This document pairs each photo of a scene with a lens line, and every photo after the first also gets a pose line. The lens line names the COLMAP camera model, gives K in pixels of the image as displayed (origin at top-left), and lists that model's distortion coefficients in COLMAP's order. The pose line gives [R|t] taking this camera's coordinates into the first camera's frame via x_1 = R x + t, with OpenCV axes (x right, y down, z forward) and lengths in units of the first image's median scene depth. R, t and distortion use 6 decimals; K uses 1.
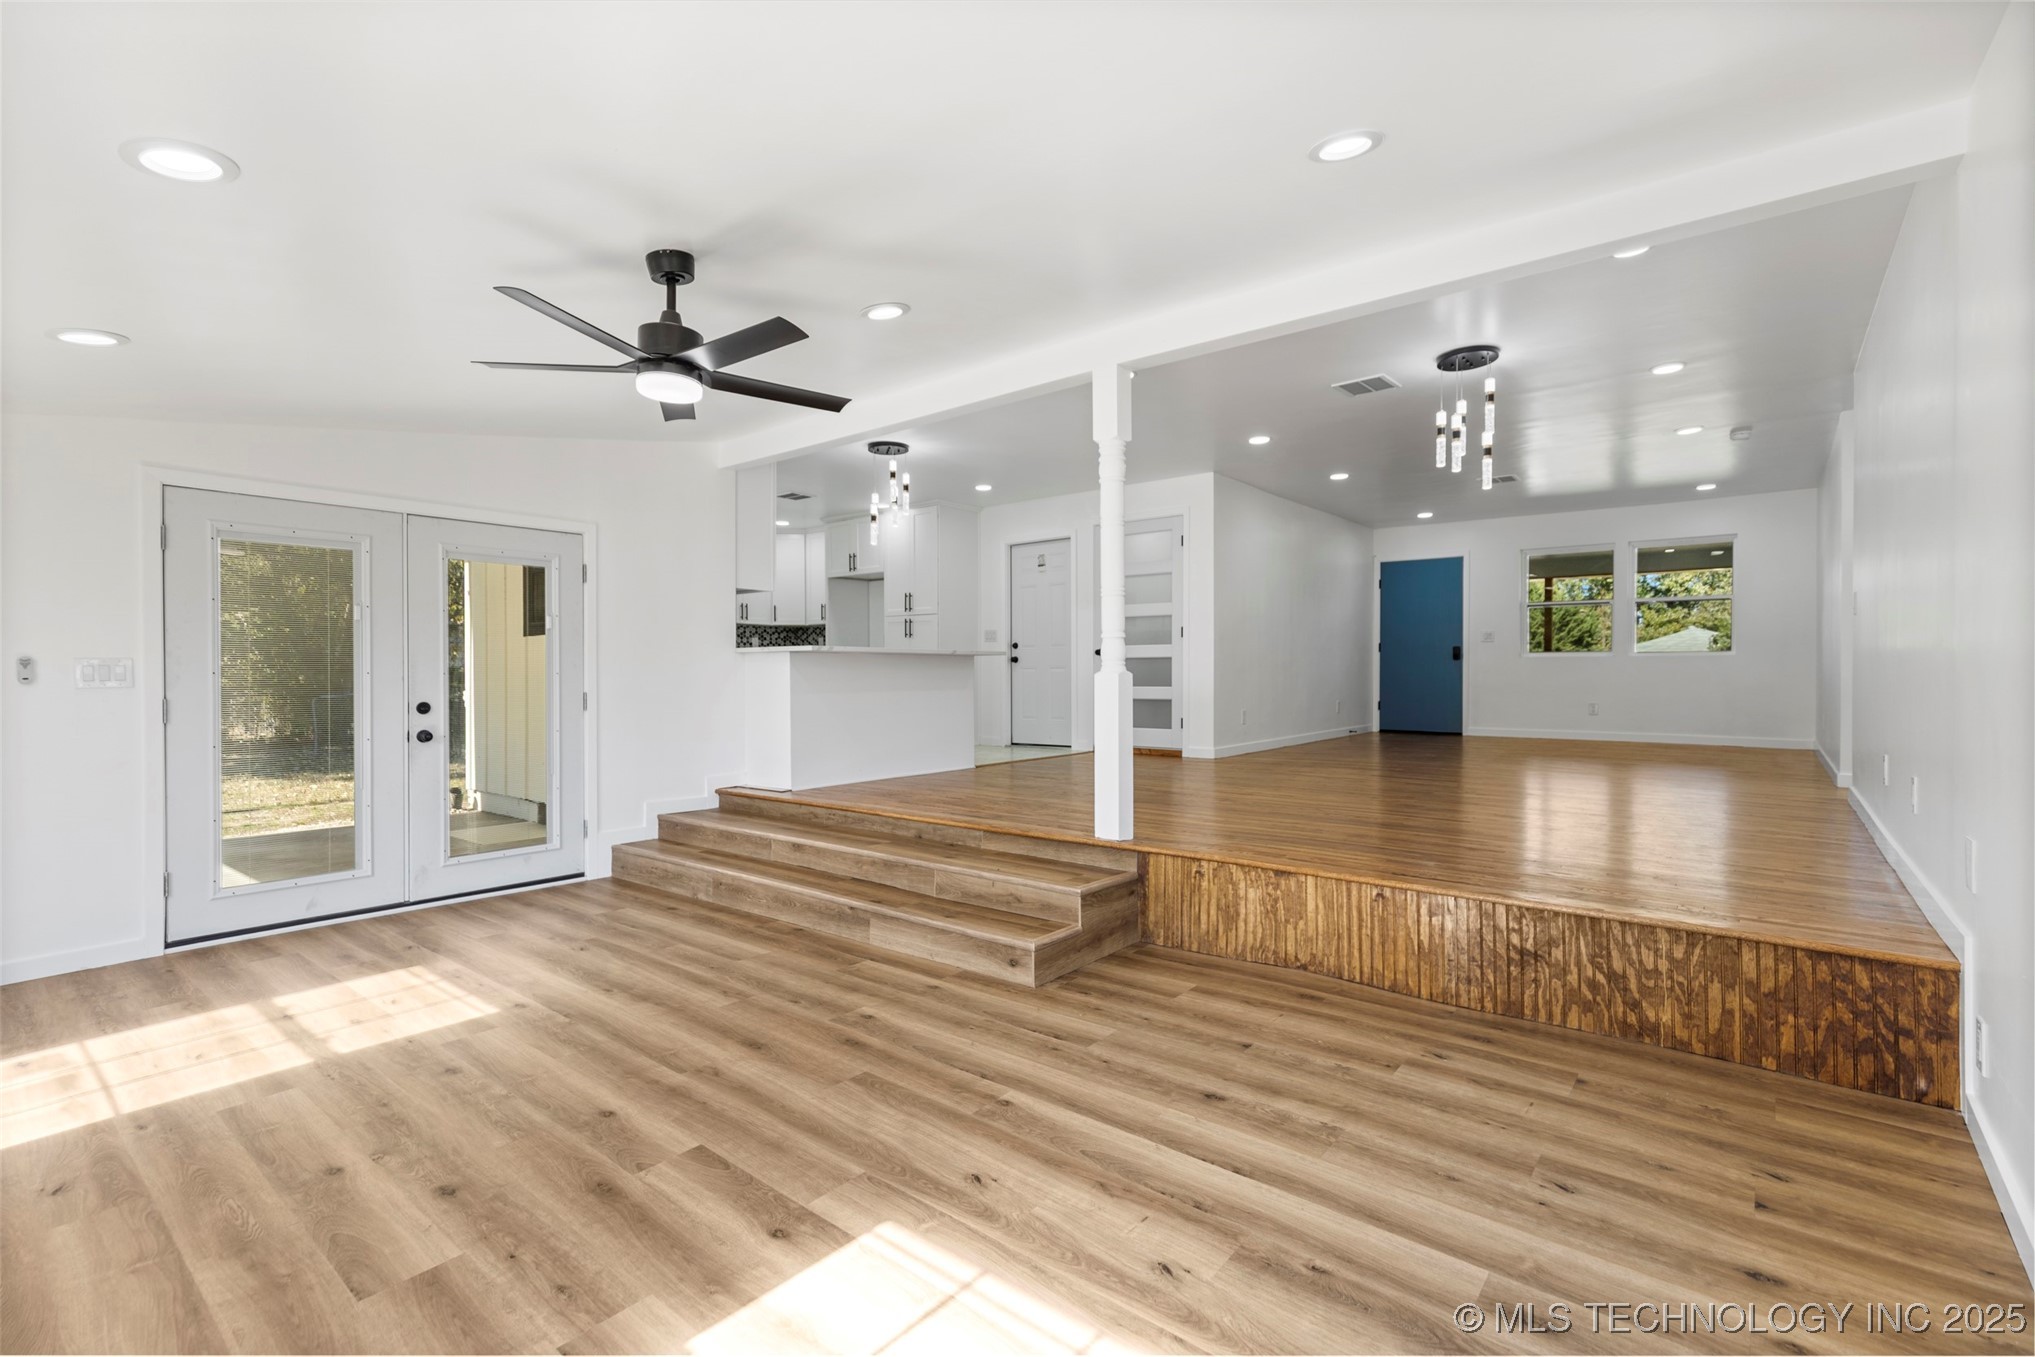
lens RADIAL K [[918.3, 0, 1028.3], [0, 918.3, 685.8], [0, 0, 1]] dist [0.013969, -0.007863]
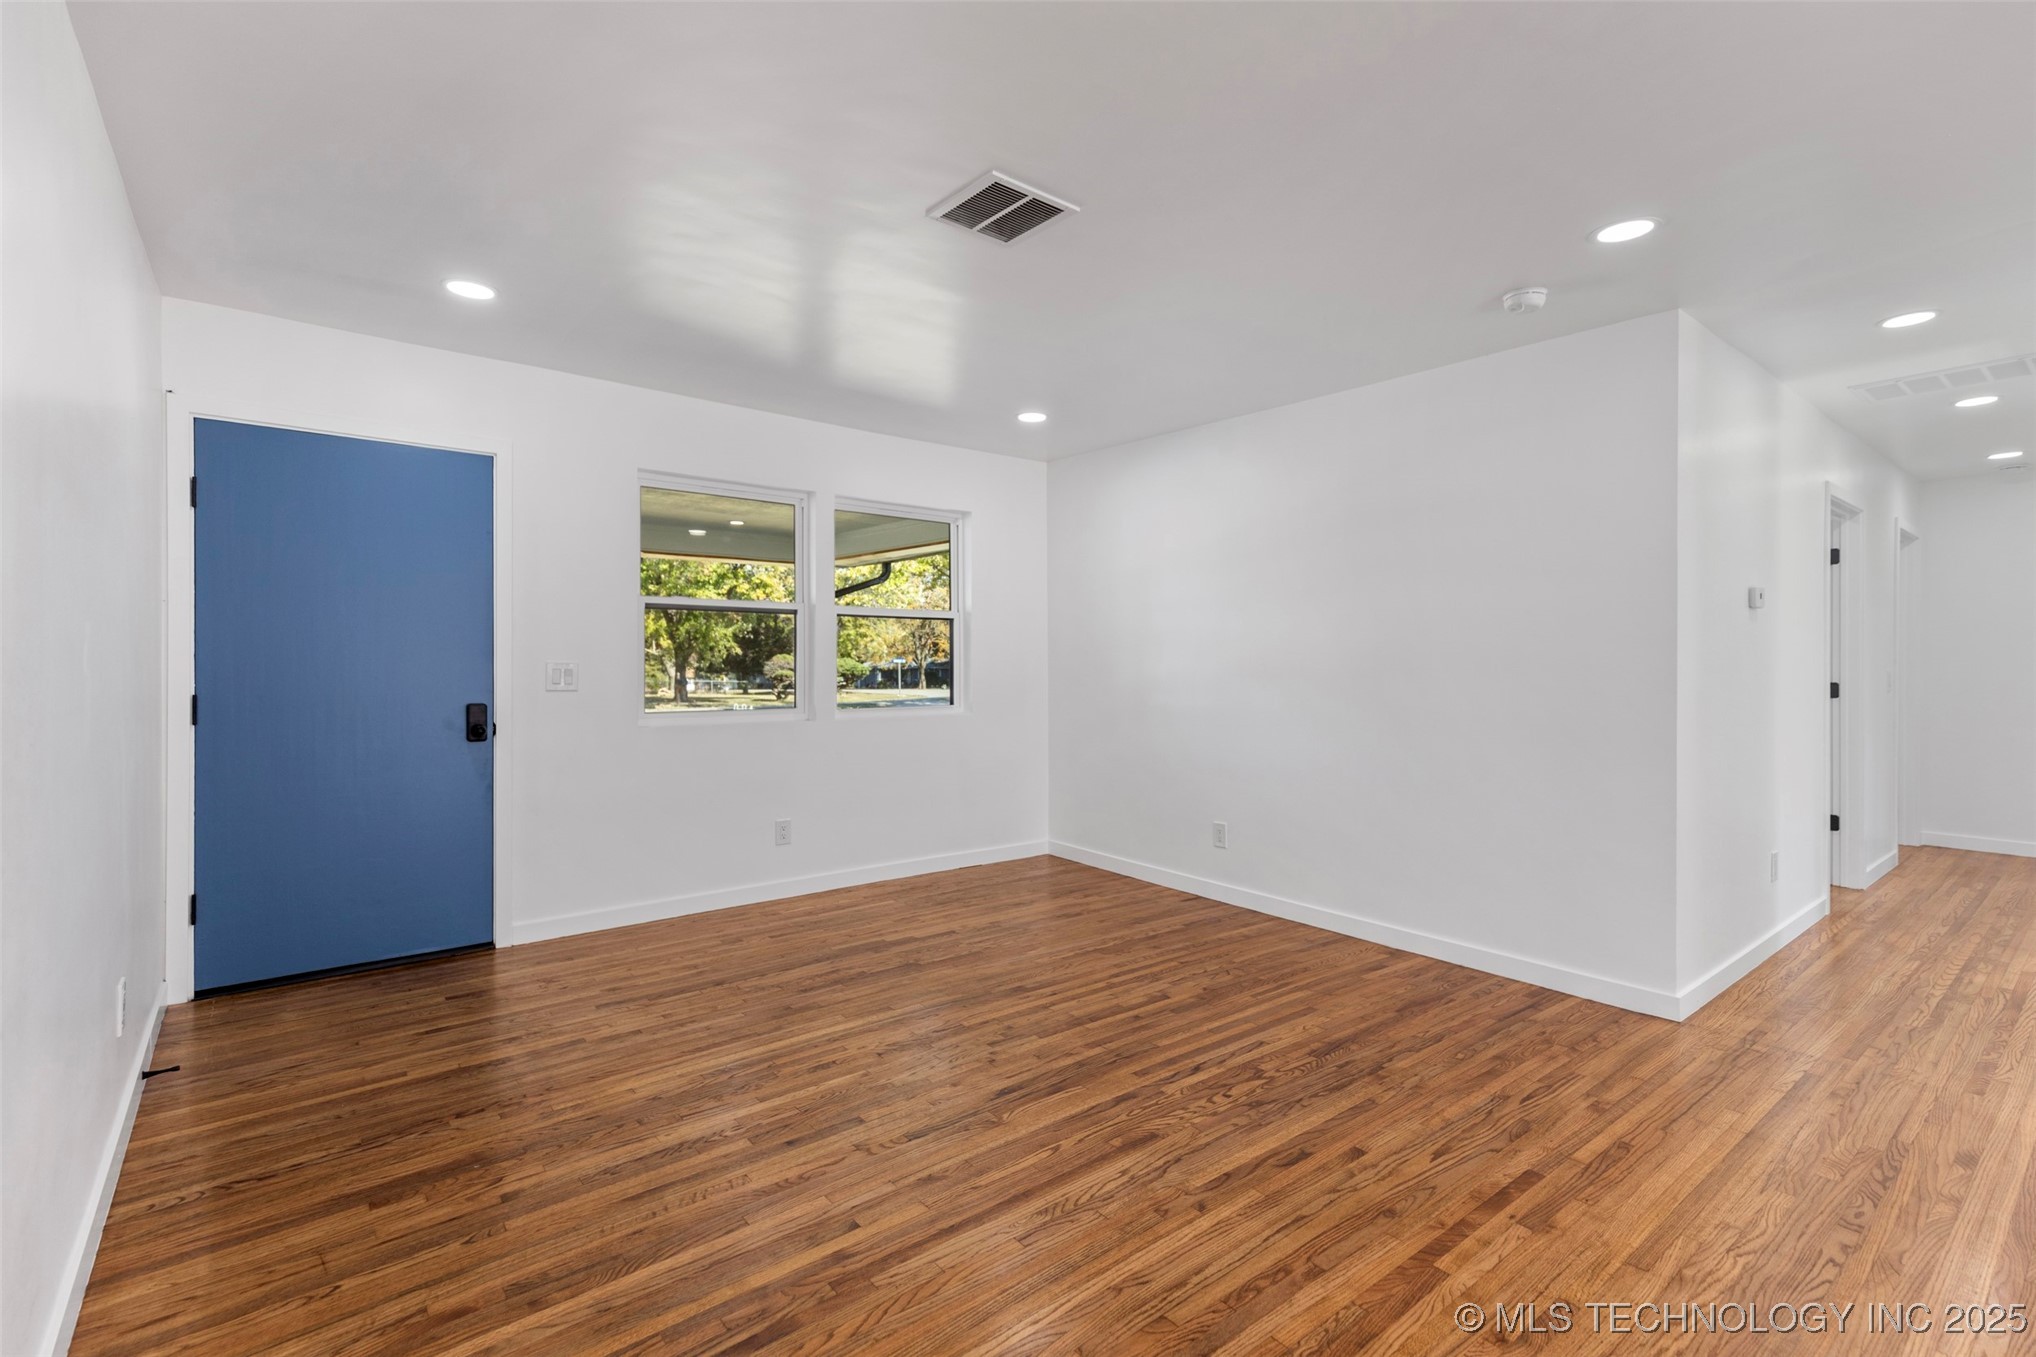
lens RADIAL K [[918.8, 0, 1034.7], [0, 918.8, 668.0], [0, 0, 1]] dist [0.013969, -0.007863]
pose [[0.213557, -0.005974, 0.976912, 0.427580], [0.011346, 0.999929, 0.003634, -0.148318], [-0.976865, 0.010308, 0.213609, 1.894782]]
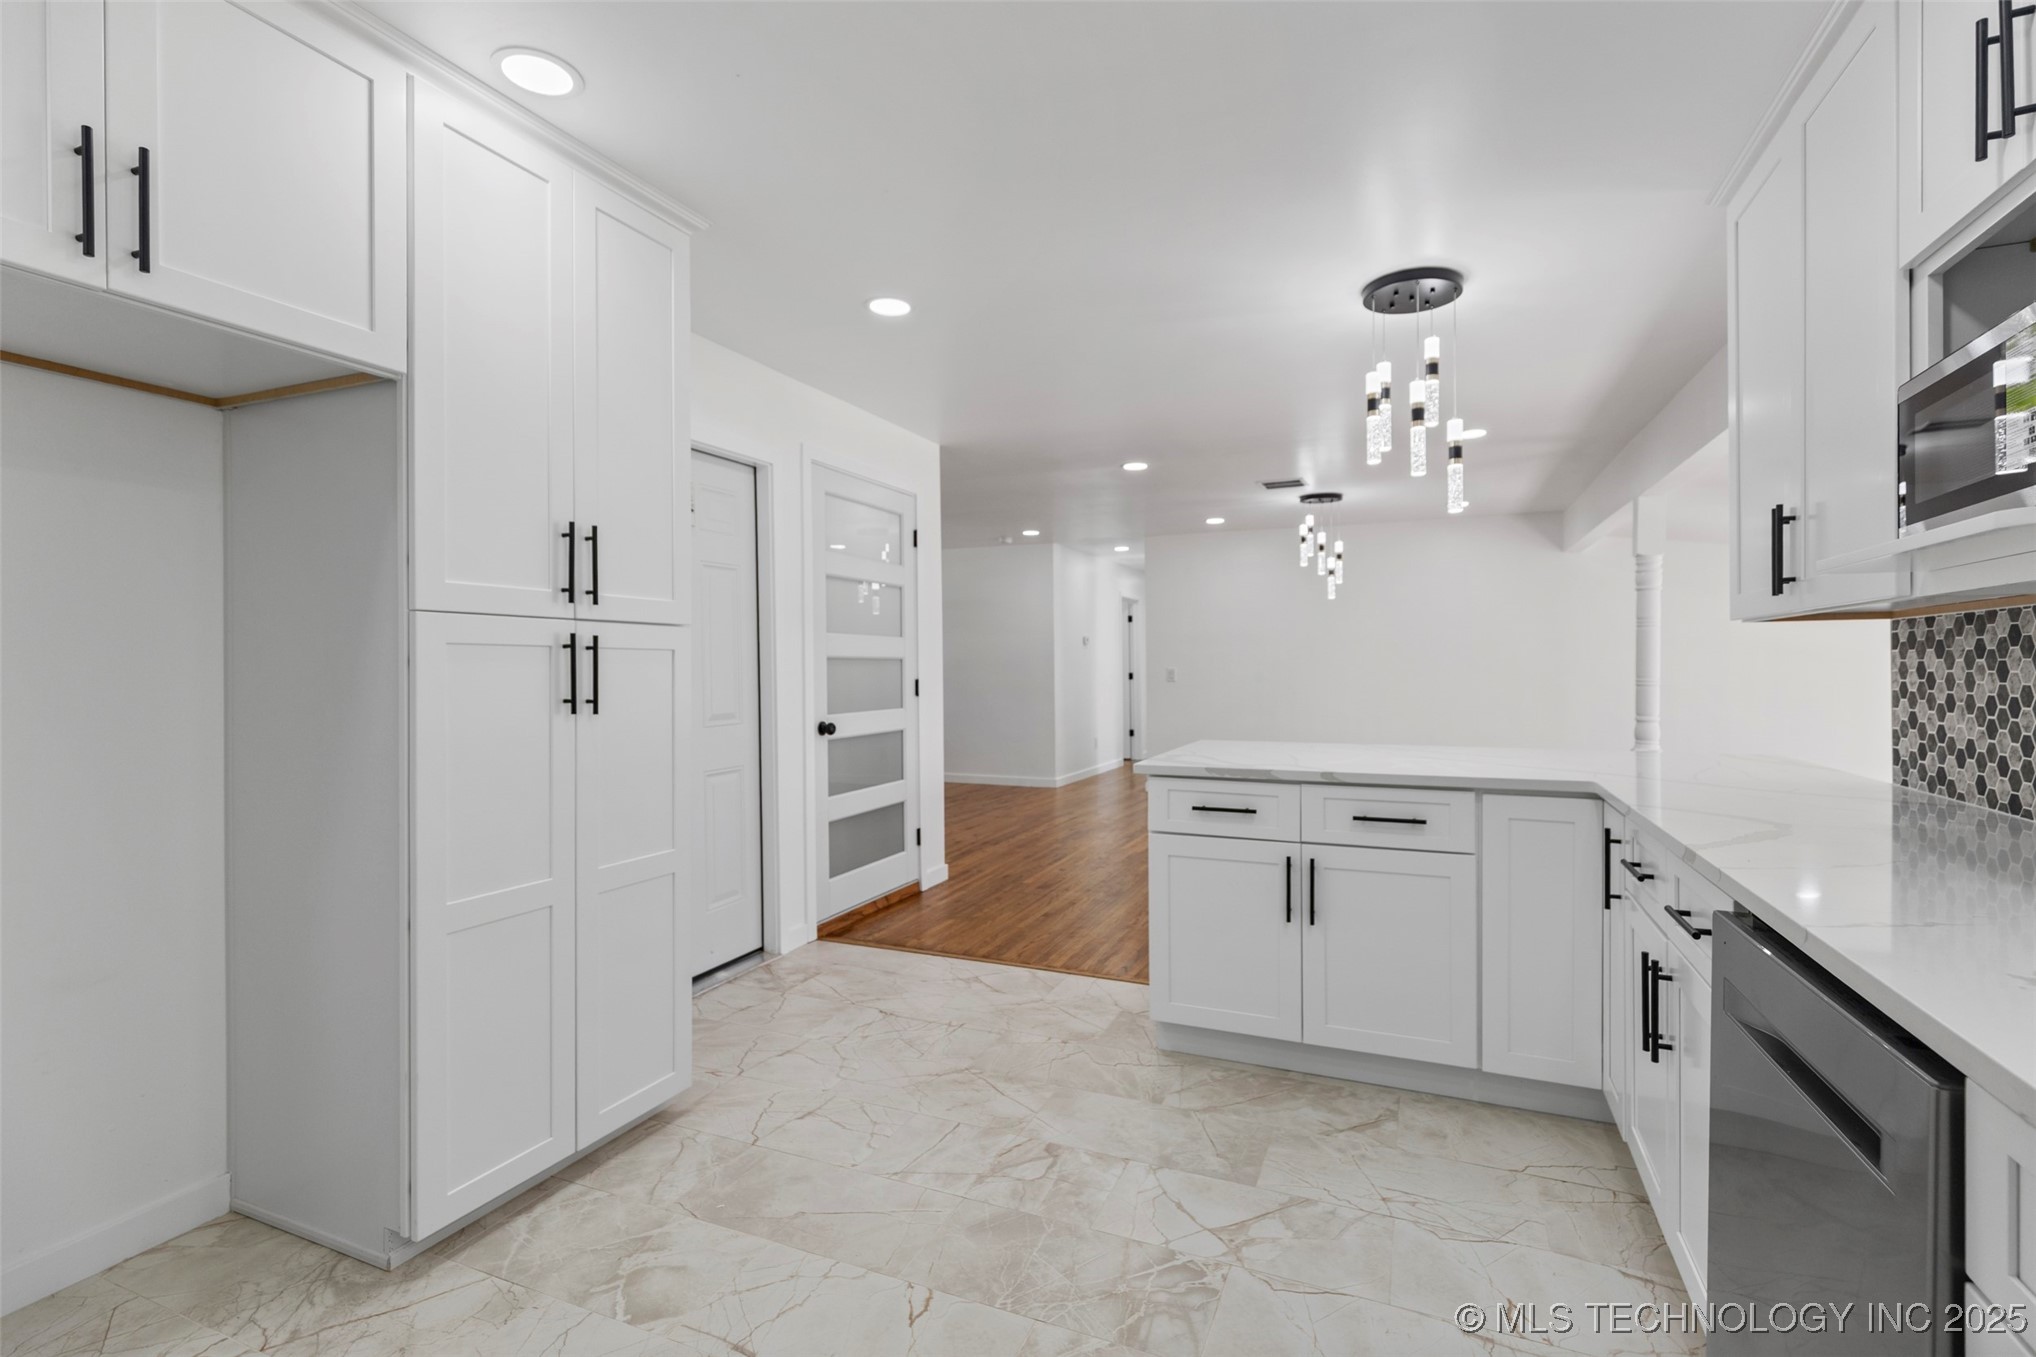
lens RADIAL K [[918.8, 0, 1021.2], [0, 918.8, 665.0], [0, 0, 1]] dist [0.013969, -0.007863]
pose [[-0.252662, 0.005273, 0.967540, -0.892136], [0.020452, 0.999791, -0.000108, -0.144574], [-0.967338, 0.019761, -0.252717, 2.189085]]
